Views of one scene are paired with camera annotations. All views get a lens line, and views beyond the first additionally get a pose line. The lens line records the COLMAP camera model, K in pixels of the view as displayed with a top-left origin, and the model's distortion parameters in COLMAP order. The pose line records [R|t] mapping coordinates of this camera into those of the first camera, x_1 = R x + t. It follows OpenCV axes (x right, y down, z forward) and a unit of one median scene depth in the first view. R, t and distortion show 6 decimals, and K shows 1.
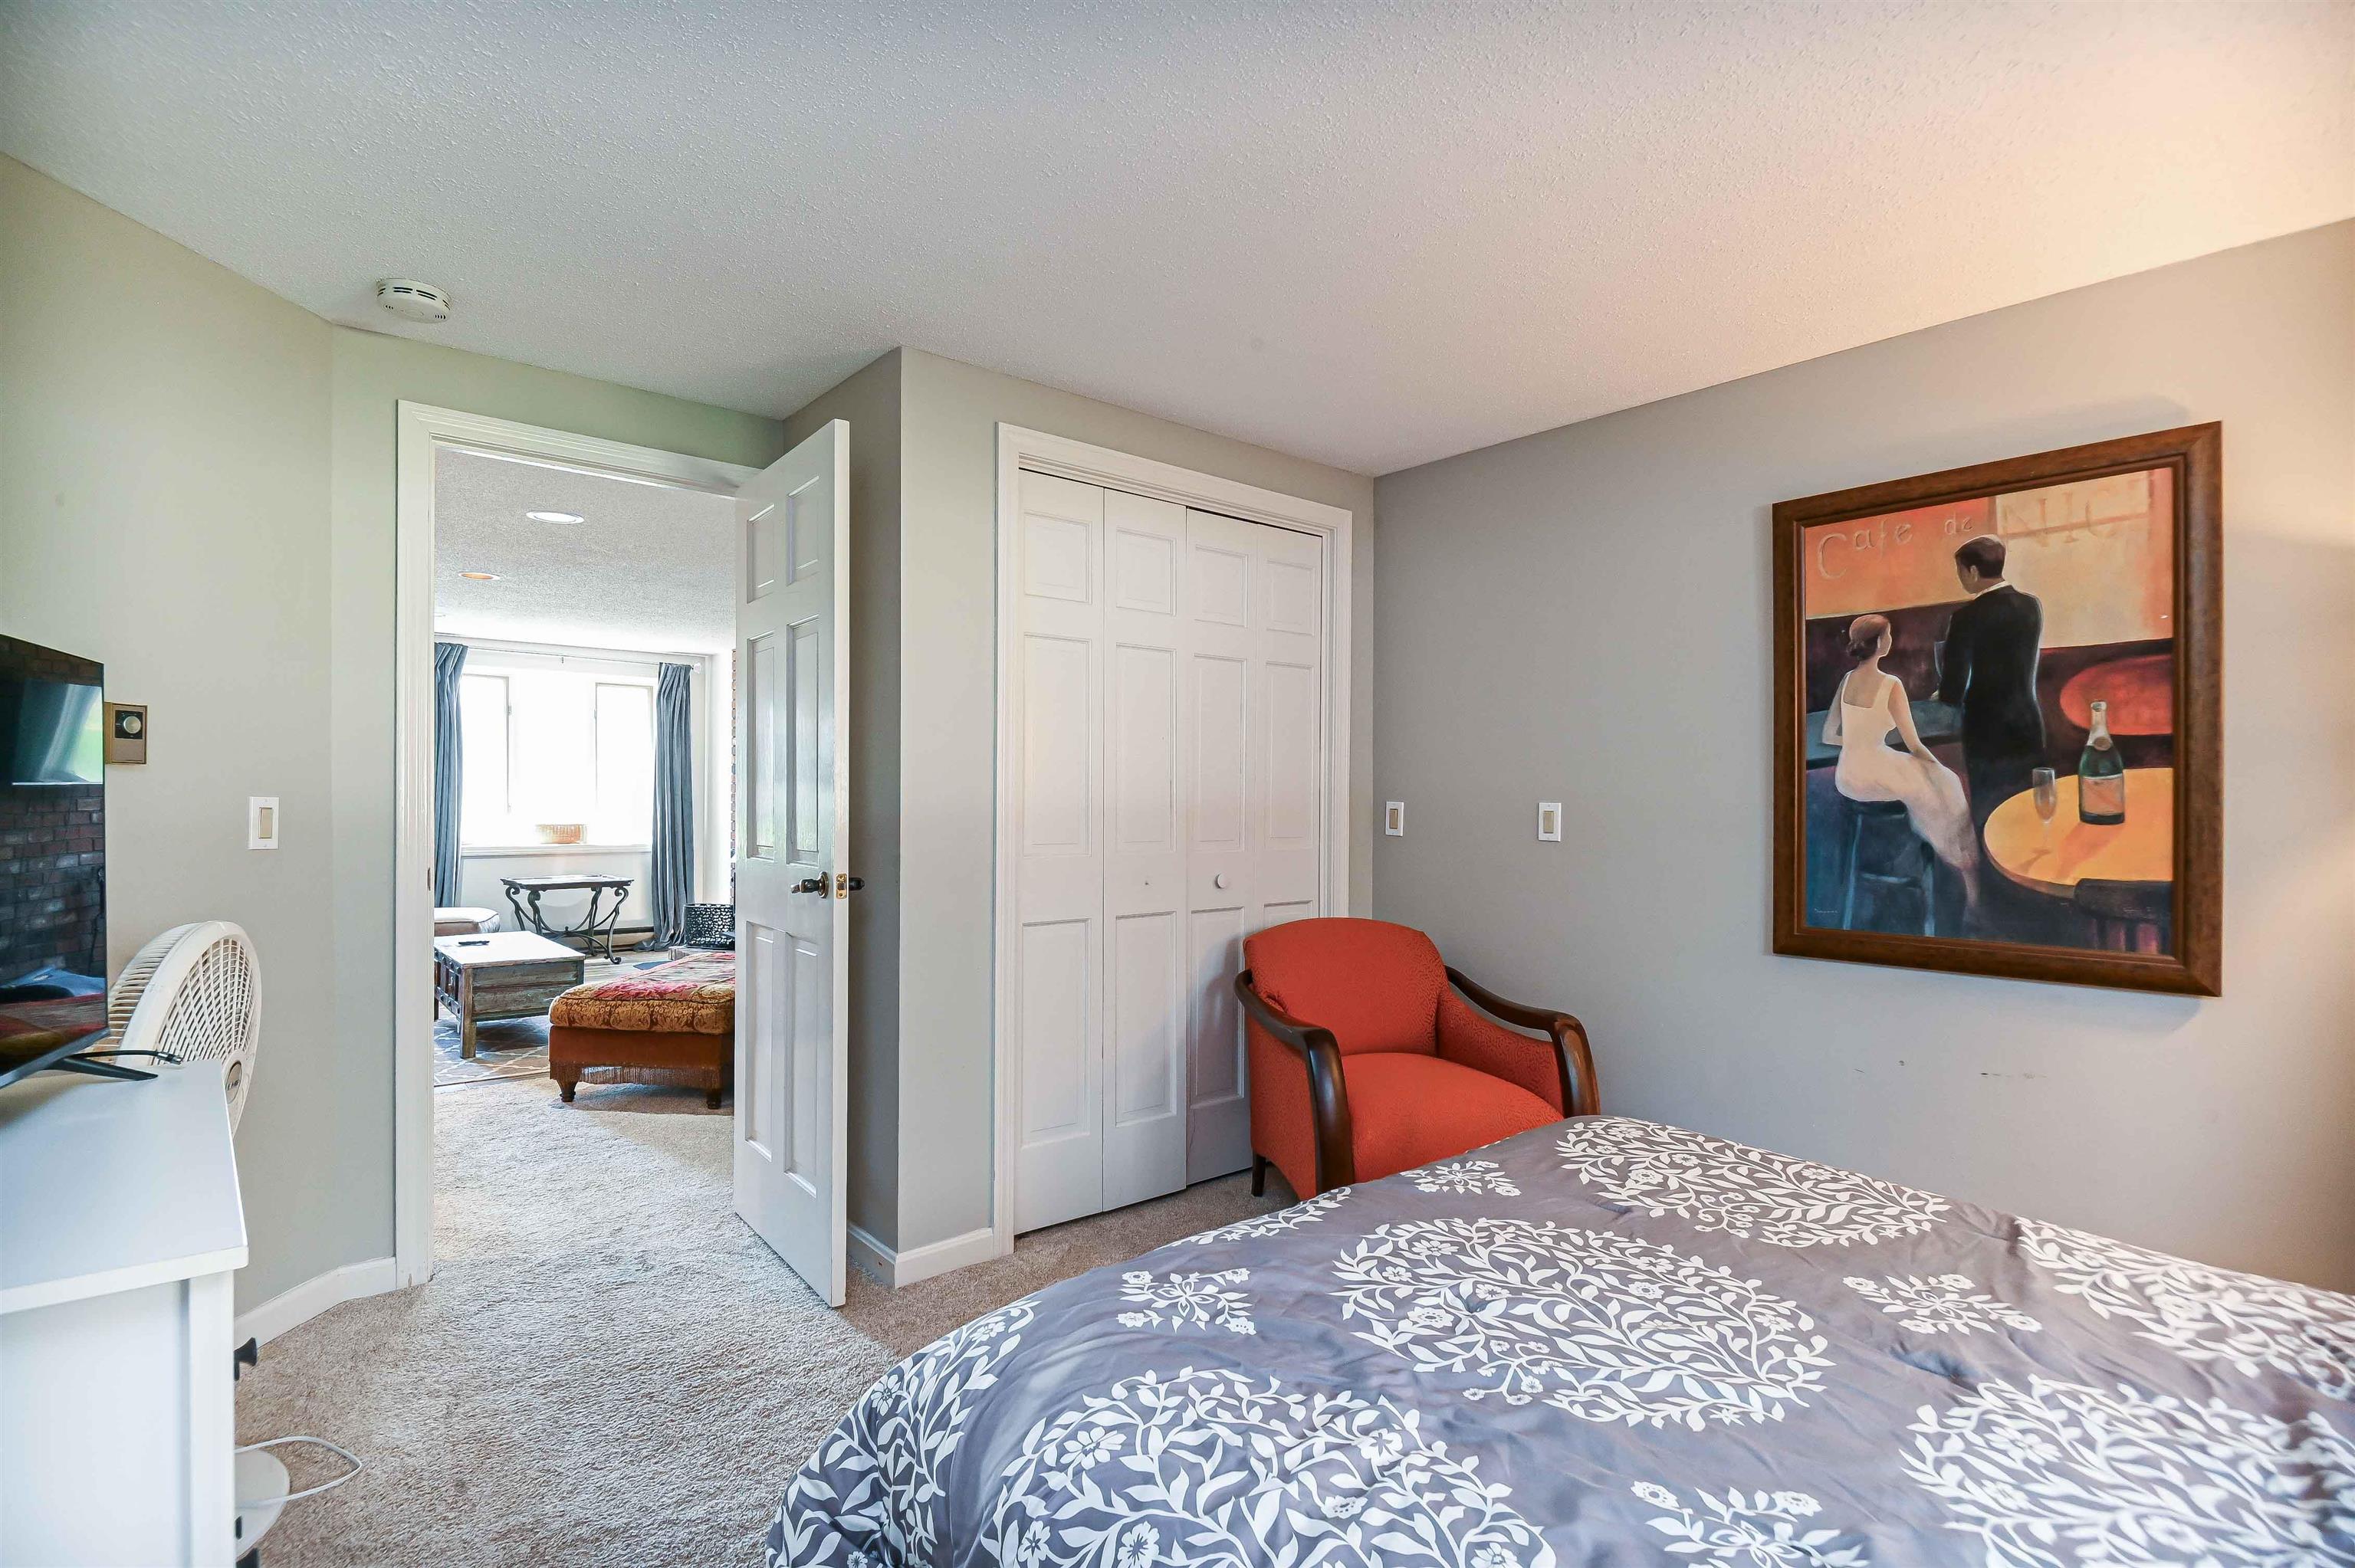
lens RADIAL K [[1146.2, 0, 1165.9], [0, 1146.2, 795.5], [0, 0, 1]] dist [0.018023, -0.017039]
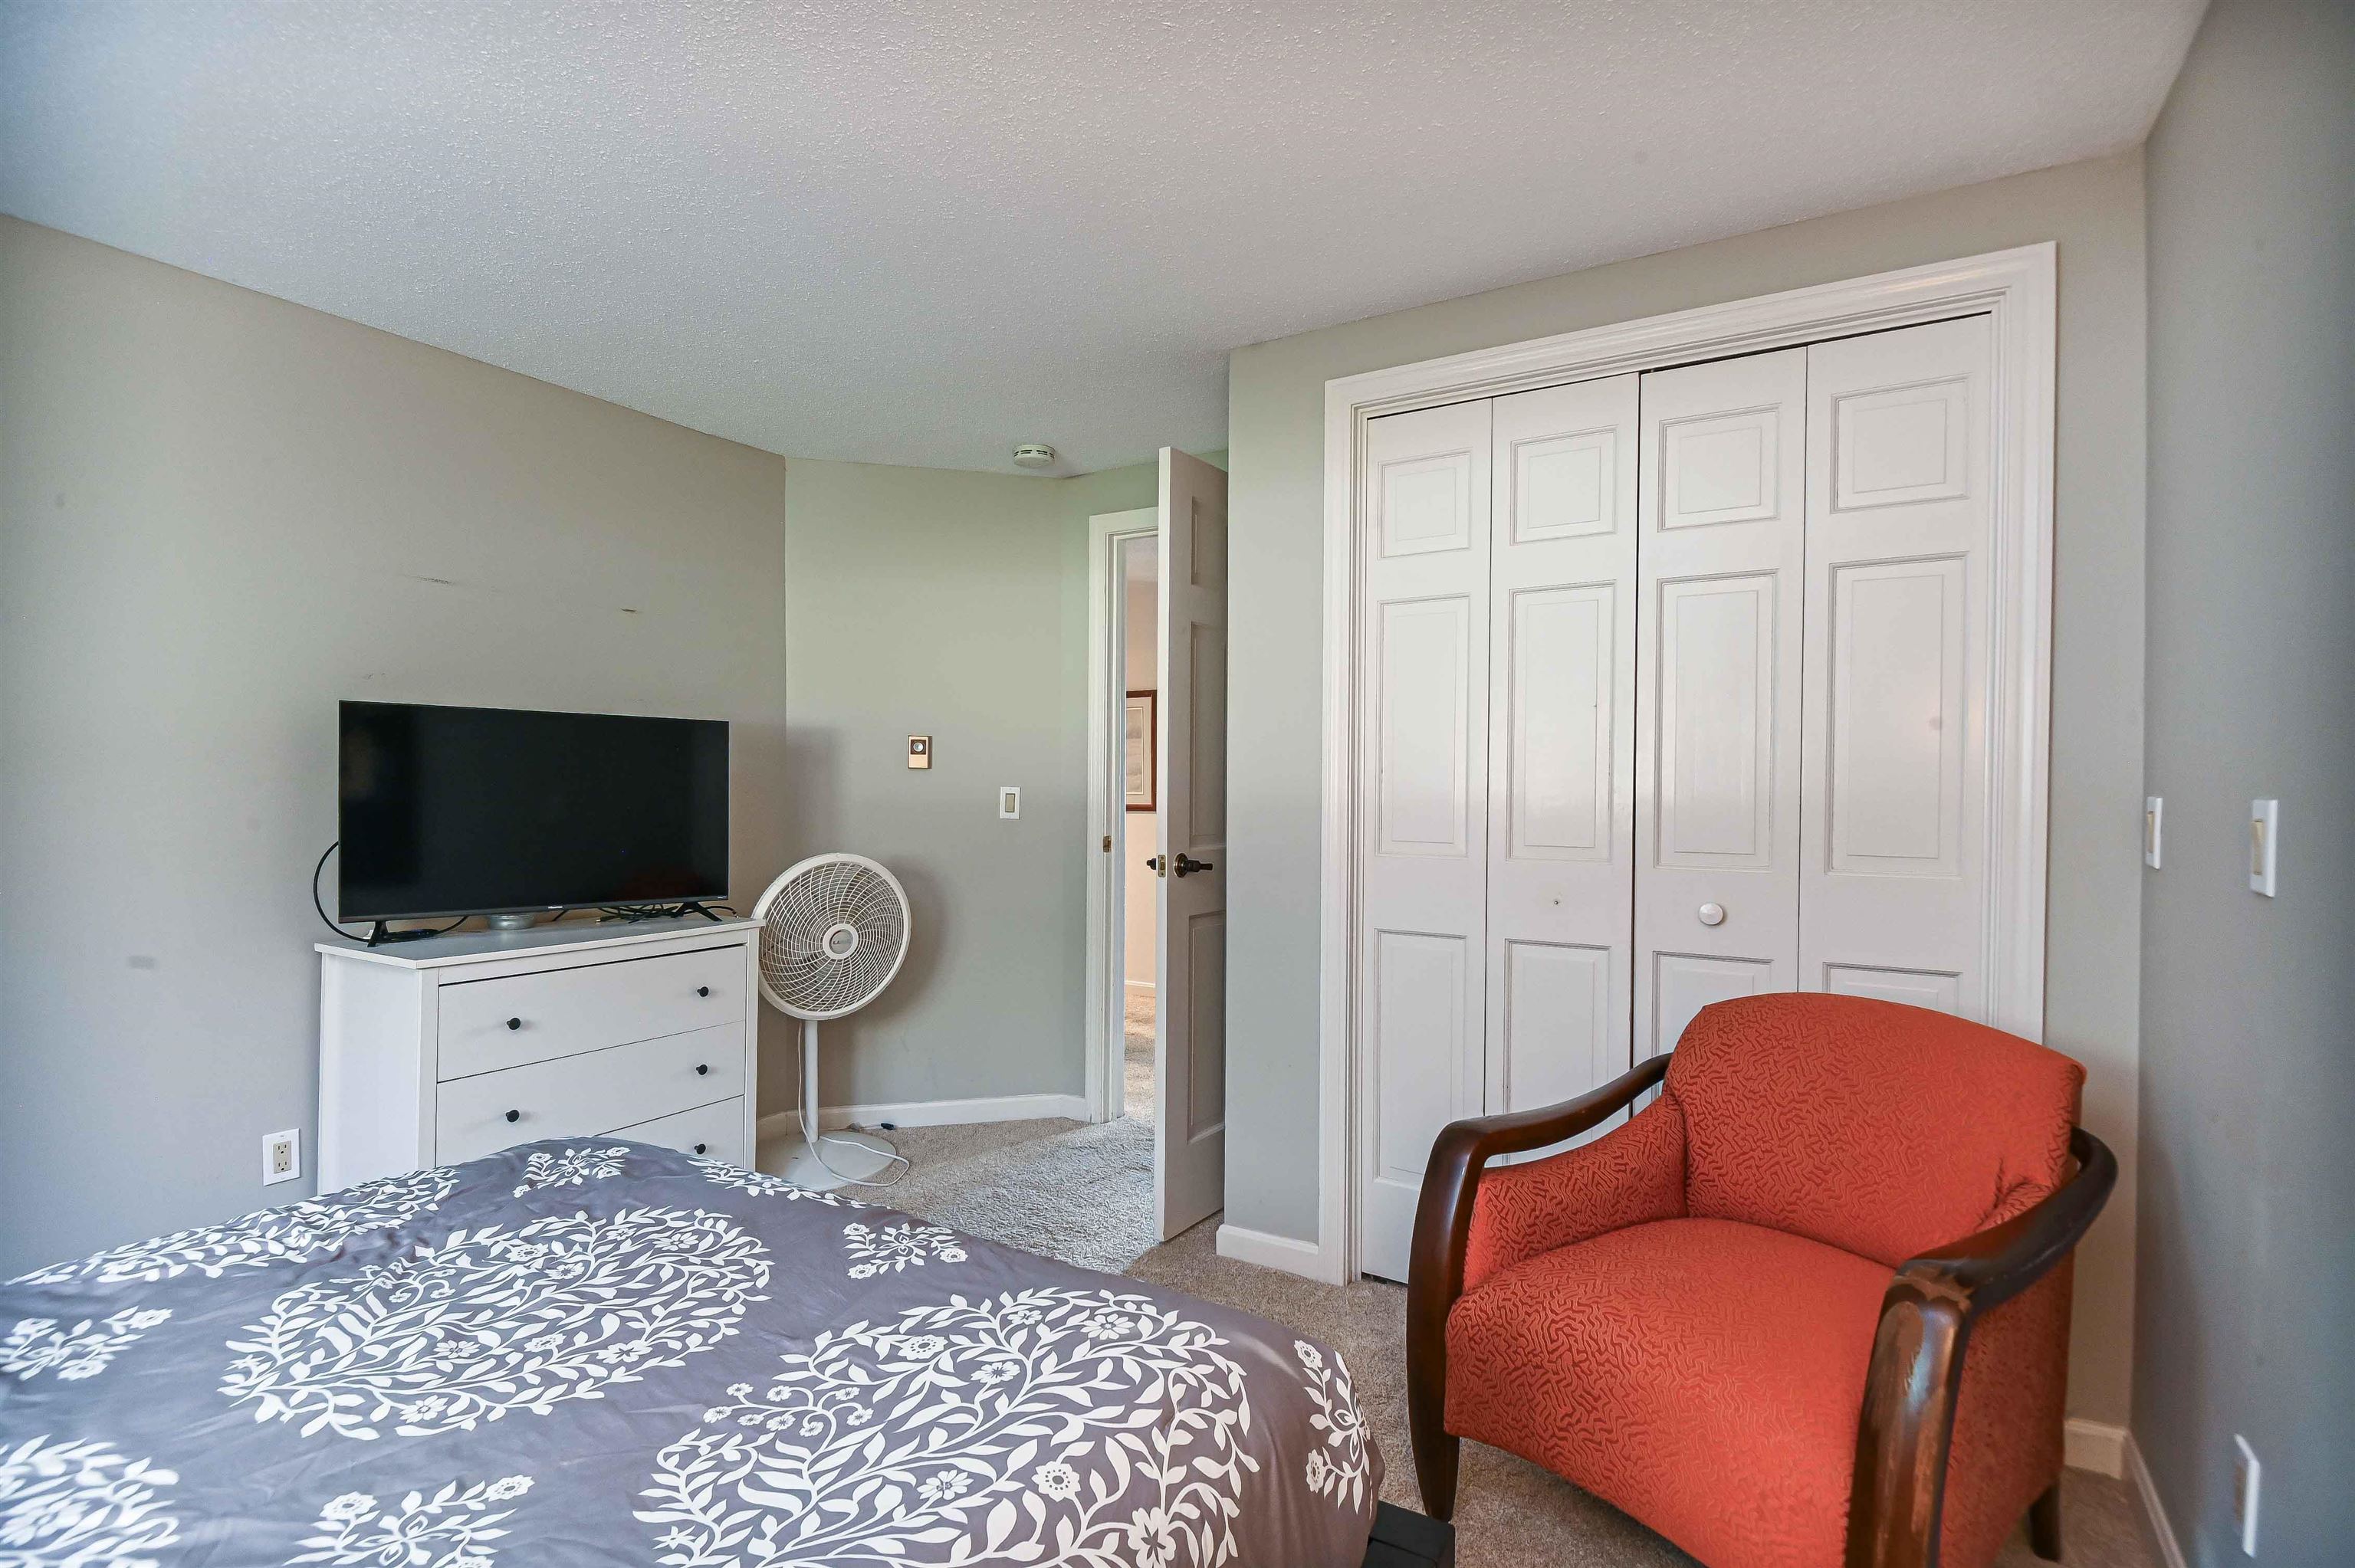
lens RADIAL K [[1146.2, 0, 1165.9], [0, 1146.2, 795.5], [0, 0, 1]] dist [0.018023, -0.017039]
pose [[0.306635, 0.005189, -0.951813, 1.161488], [-0.000977, 0.999986, 0.005137, 0.006328], [0.951827, -0.000645, 0.306636, 0.983219]]
